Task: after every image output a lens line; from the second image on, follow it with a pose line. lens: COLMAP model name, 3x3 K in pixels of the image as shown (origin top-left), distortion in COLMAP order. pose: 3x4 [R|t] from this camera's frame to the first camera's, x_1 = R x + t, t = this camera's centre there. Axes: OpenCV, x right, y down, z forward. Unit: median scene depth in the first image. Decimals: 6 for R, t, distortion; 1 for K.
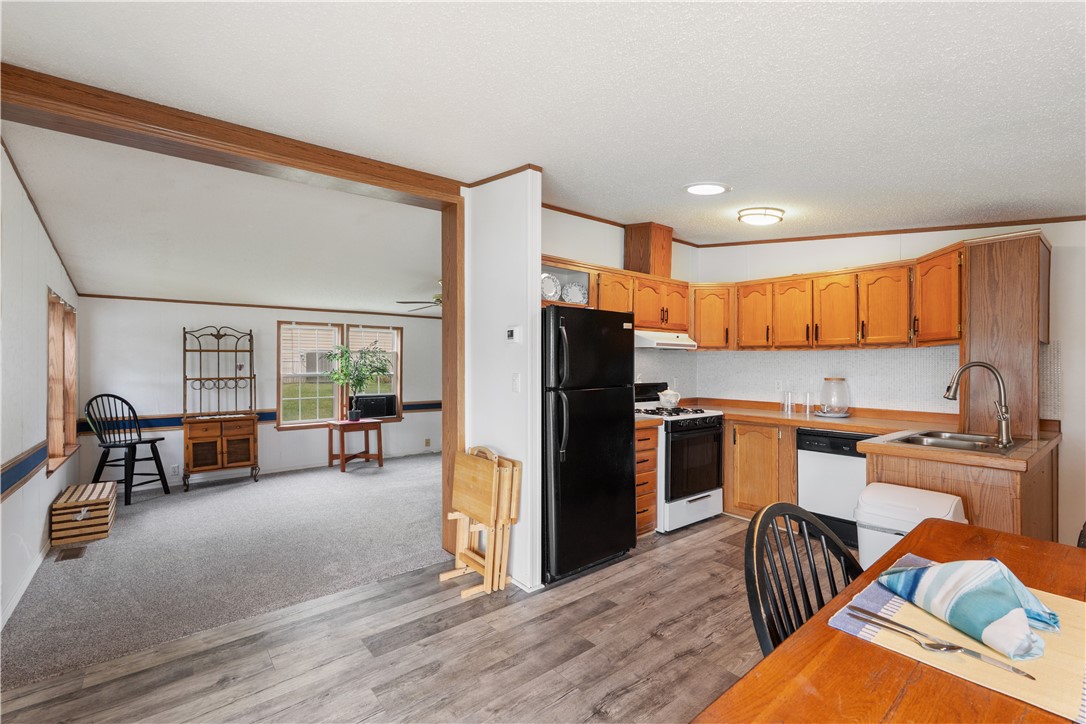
lens RADIAL K [[481.8, 0, 545.7], [0, 481.8, 364.8], [0, 0, 1]] dist [-0.002003, -0.000144]
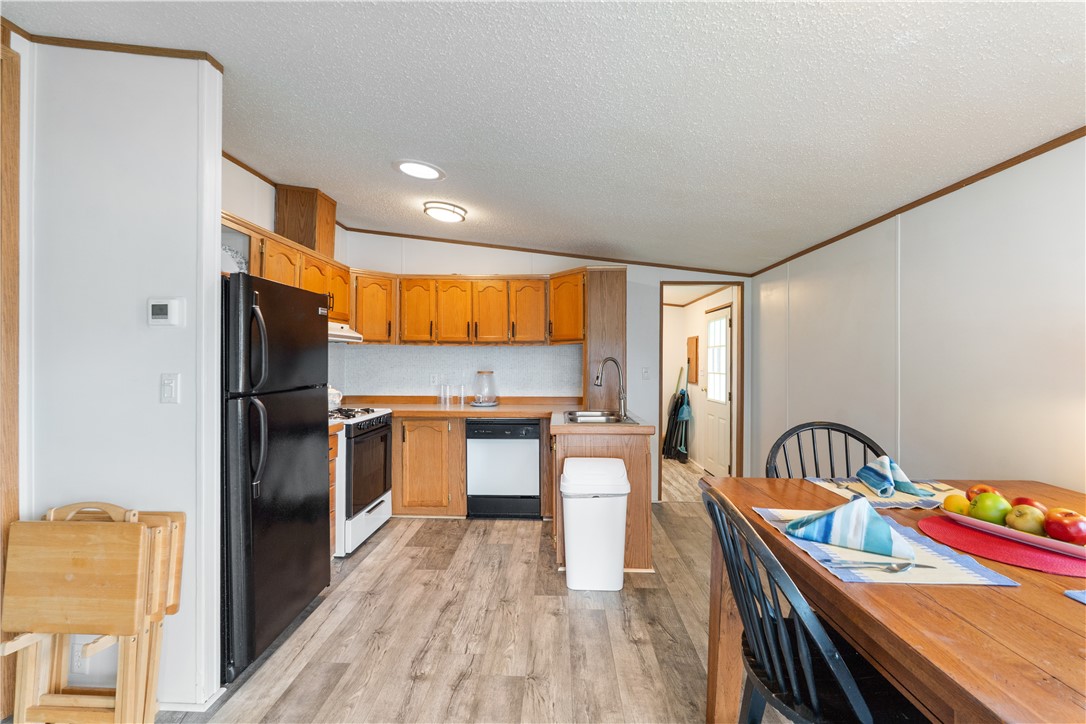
lens RADIAL K [[482.8, 0, 544.4], [0, 482.8, 356.8], [0, 0, 1]] dist [0.000461, -0.000230]
pose [[0.655103, 0.003443, 0.755532, -0.171636], [0.000256, 0.999989, -0.004779, -0.000636], [-0.755540, 0.003324, 0.655095, 0.169723]]
